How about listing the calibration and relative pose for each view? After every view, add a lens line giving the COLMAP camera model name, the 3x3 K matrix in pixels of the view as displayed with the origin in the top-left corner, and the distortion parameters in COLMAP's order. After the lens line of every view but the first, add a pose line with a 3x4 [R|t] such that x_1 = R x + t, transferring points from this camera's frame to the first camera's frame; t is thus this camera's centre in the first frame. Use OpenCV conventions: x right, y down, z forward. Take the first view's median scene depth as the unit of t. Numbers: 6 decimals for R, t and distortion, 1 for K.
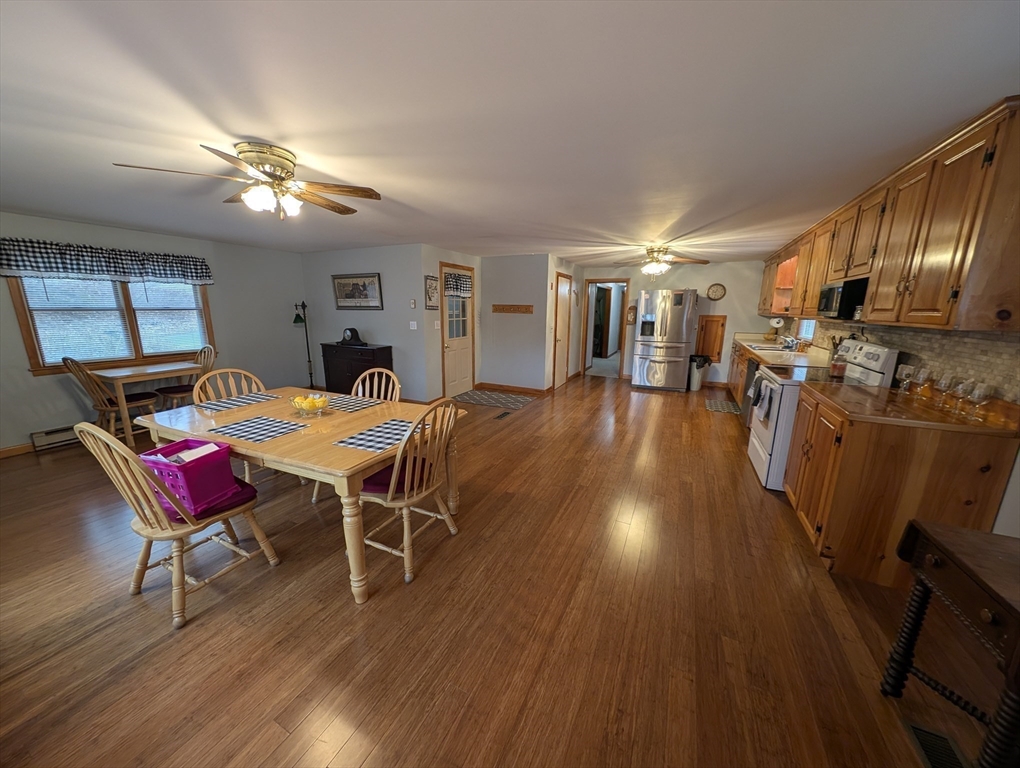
lens RADIAL K [[359.3, 0, 504.9], [0, 359.3, 385.6], [0, 0, 1]] dist [0.003580, -0.001767]
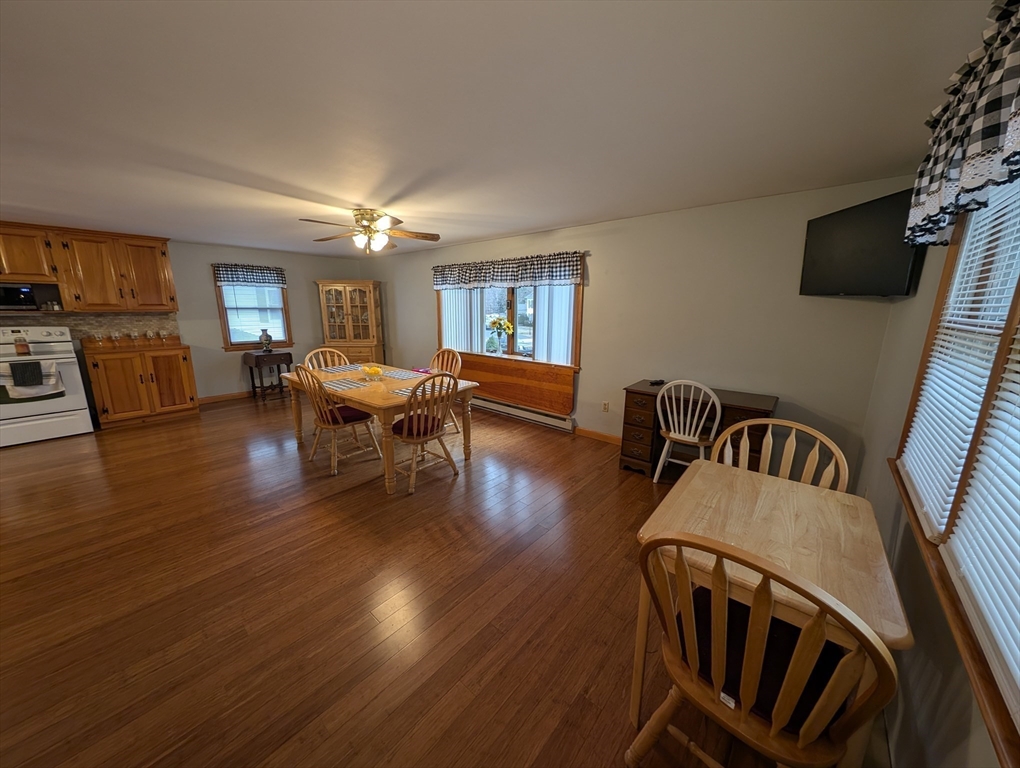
lens RADIAL K [[359.3, 0, 505.1], [0, 359.3, 382.8], [0, 0, 1]] dist [0.003580, -0.001767]
pose [[-0.967865, -0.063341, 0.243363, -0.682299], [0.041756, 0.913843, 0.403916, -0.230594], [-0.247980, 0.401098, -0.881831, 1.039488]]
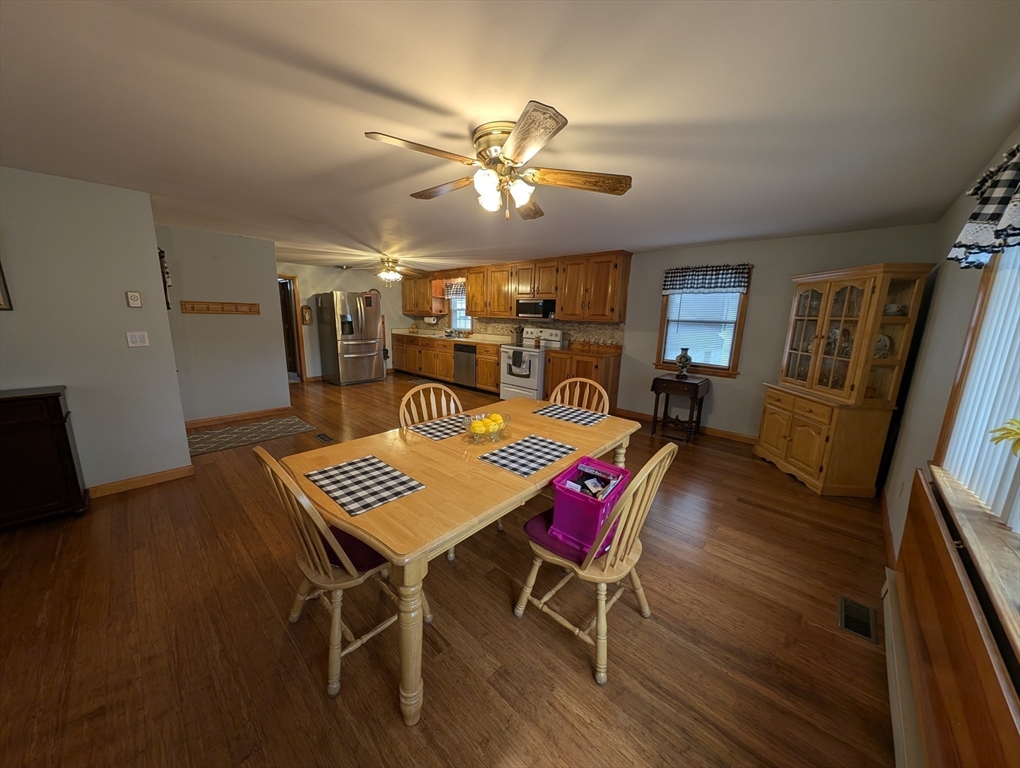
lens RADIAL K [[359.3, 0, 504.3], [0, 359.3, 384.5], [0, 0, 1]] dist [0.003580, -0.001767]
pose [[0.295877, -0.187523, 0.936639, -0.629615], [0.181179, 0.973759, 0.137722, -0.075470], [-0.937886, 0.128951, 0.322088, 0.317153]]
